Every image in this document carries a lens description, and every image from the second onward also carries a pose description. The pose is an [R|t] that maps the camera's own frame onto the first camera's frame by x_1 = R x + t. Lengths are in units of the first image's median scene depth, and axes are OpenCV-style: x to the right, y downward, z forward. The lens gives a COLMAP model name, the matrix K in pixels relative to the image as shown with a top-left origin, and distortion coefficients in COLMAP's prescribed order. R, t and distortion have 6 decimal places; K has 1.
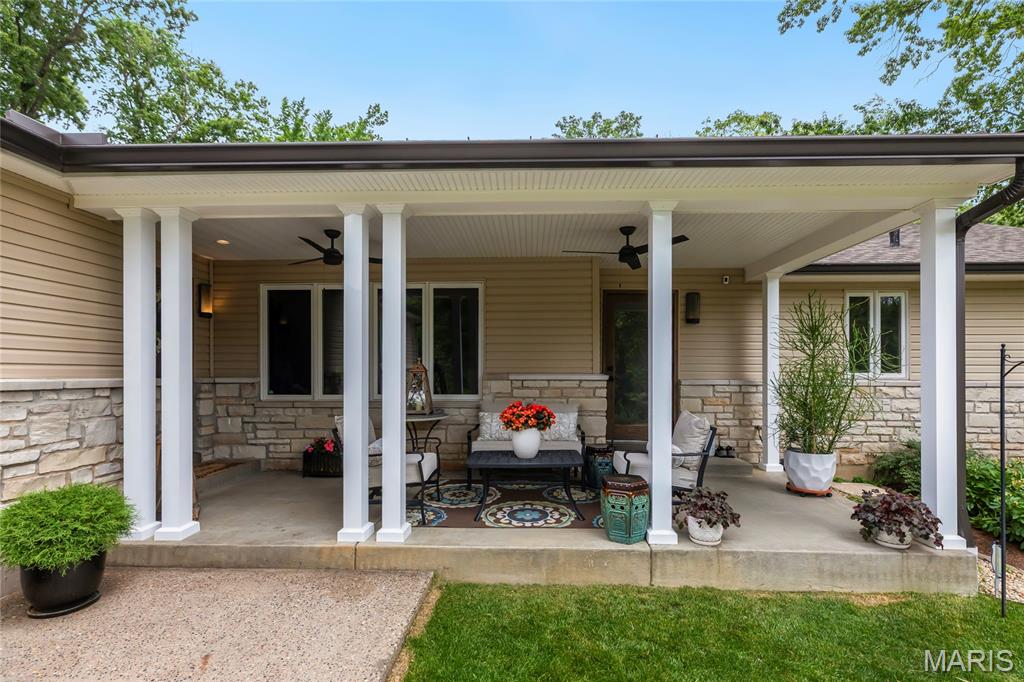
lens RADIAL K [[464.3, 0, 519.9], [0, 464.3, 376.0], [0, 0, 1]] dist [0.000596, -0.000806]
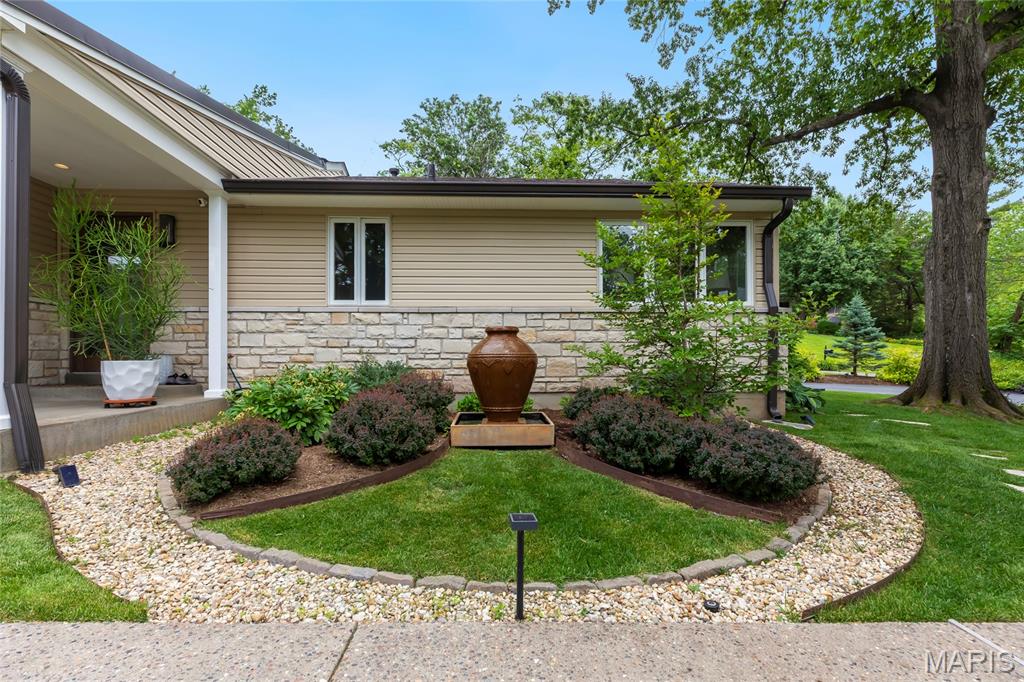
lens RADIAL K [[464.3, 0, 503.0], [0, 464.3, 353.9], [0, 0, 1]] dist [0.000596, -0.000806]
pose [[0.996365, -0.004808, 0.085052, 0.980154], [0.007264, 0.999565, -0.028600, 0.136502], [-0.084877, 0.029114, 0.995966, 0.002896]]
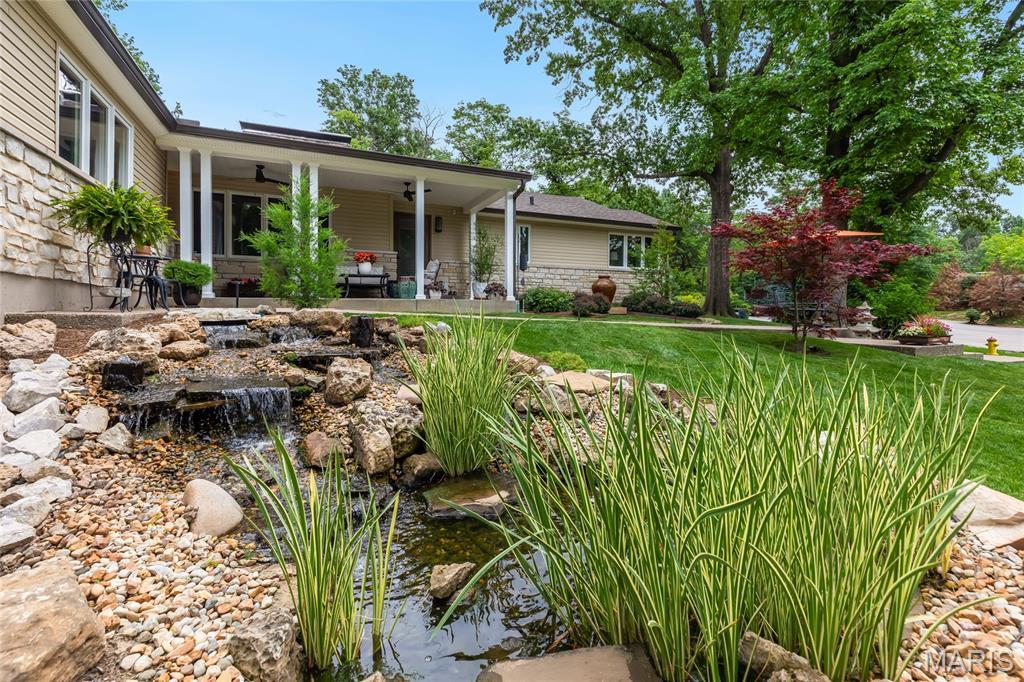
lens RADIAL K [[464.3, 0, 509.7], [0, 464.3, 303.0], [0, 0, 1]] dist [0.000596, -0.000806]
pose [[0.895990, 0.008936, 0.443984, -0.242616], [0.002291, 0.999691, -0.024744, 0.245457], [-0.444068, 0.023187, 0.895693, -0.934920]]
